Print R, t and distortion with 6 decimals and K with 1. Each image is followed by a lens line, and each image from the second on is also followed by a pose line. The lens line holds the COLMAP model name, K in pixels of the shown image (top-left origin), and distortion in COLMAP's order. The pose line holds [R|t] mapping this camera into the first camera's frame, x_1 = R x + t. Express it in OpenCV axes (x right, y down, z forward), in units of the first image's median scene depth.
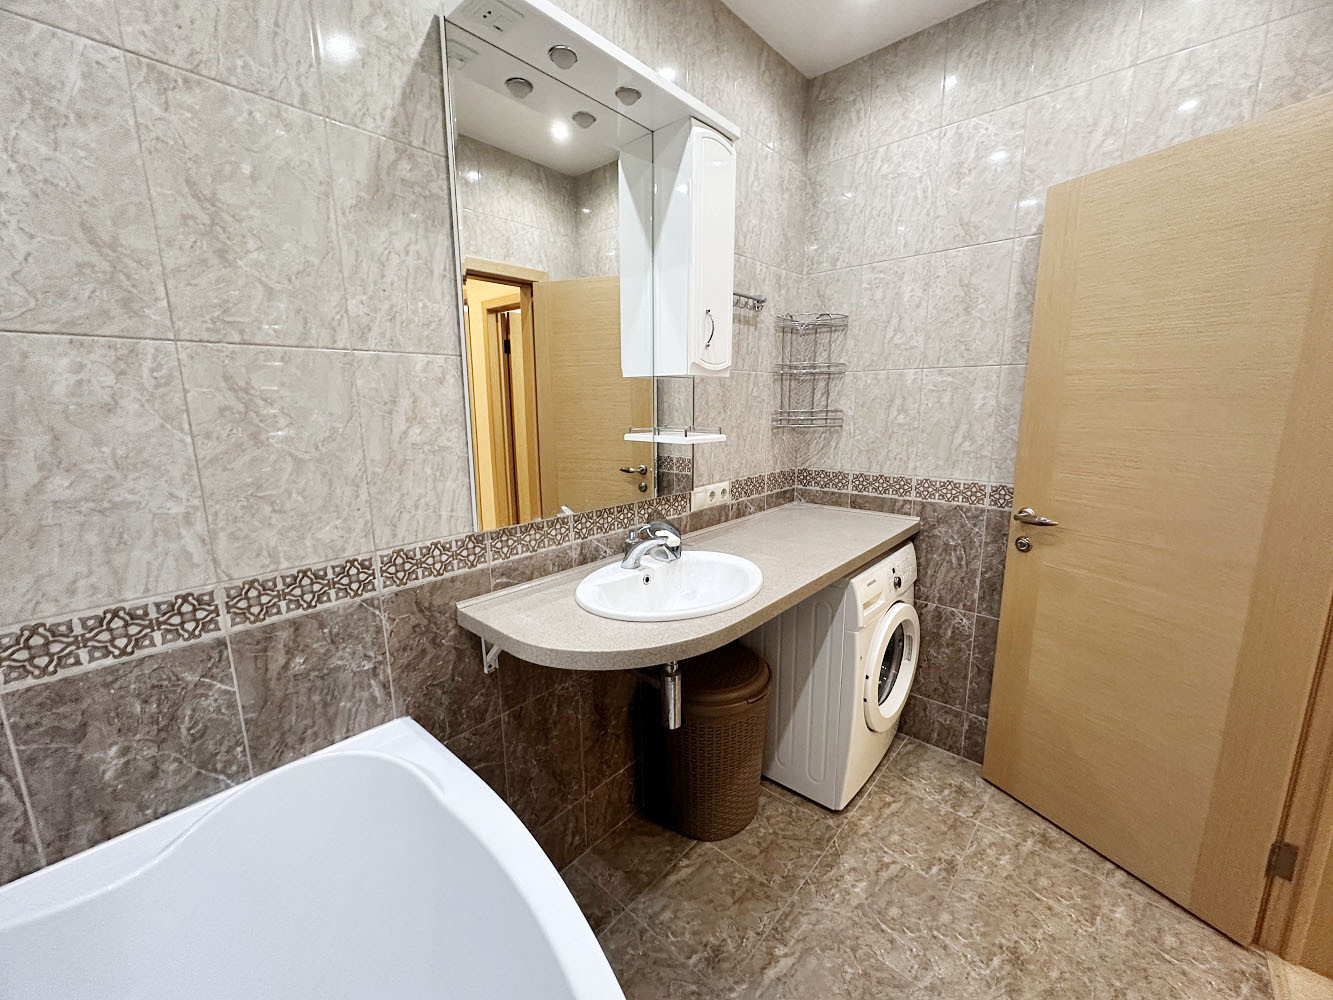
lens RADIAL K [[530.1, 0, 667.8], [0, 530.1, 500.3], [0, 0, 1]] dist [-0.001698, 0.000546]
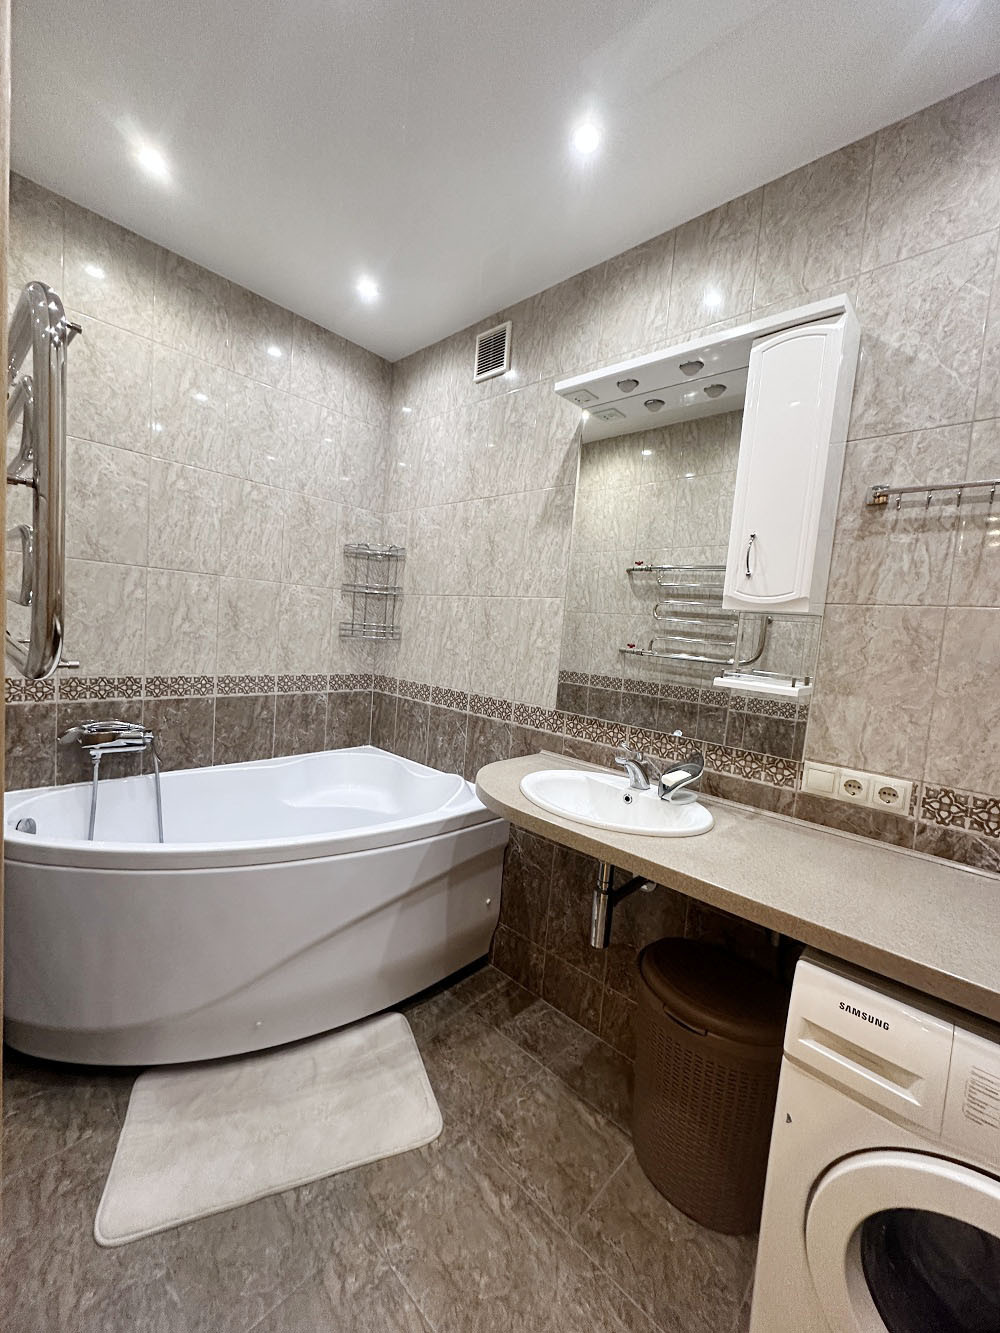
lens RADIAL K [[530.1, 0, 499.2], [0, 530.1, 668.0], [0, 0, 1]] dist [-0.001698, 0.000546]
pose [[-0.022804, 0.084561, -0.996157, 1.074686], [-0.261706, 0.961166, 0.087582, -0.135559], [0.964878, 0.262698, 0.000212, 0.745193]]
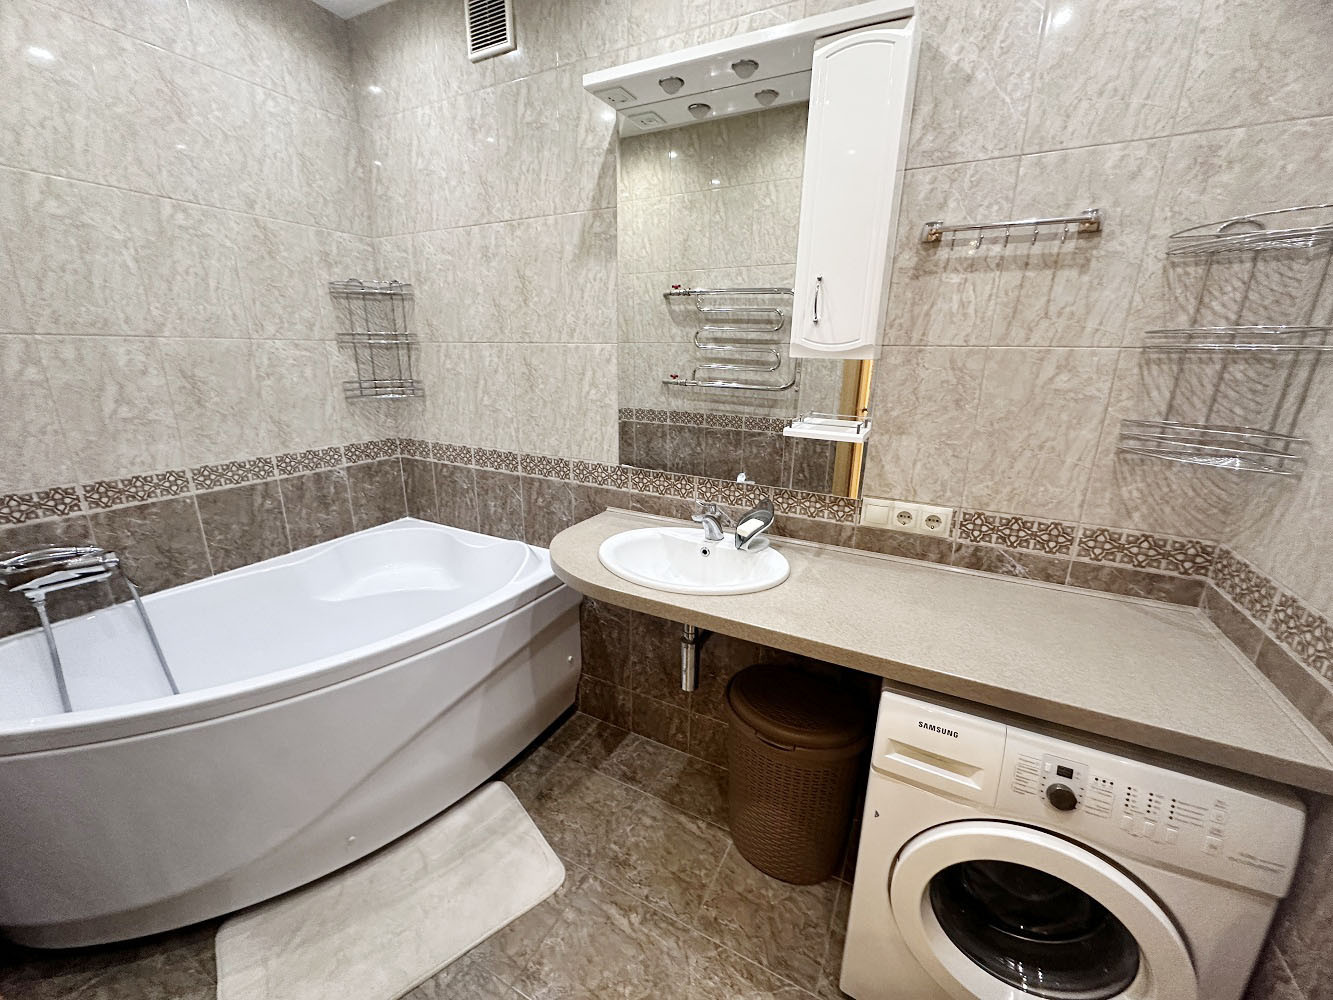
lens RADIAL K [[530.1, 0, 667.8], [0, 530.1, 500.3], [0, 0, 1]] dist [-0.001698, 0.000546]
pose [[0.245044, 0.278129, -0.928762, 0.981598], [-0.197358, 0.952220, 0.233082, -0.198926], [0.949212, 0.126183, 0.288227, 0.660241]]
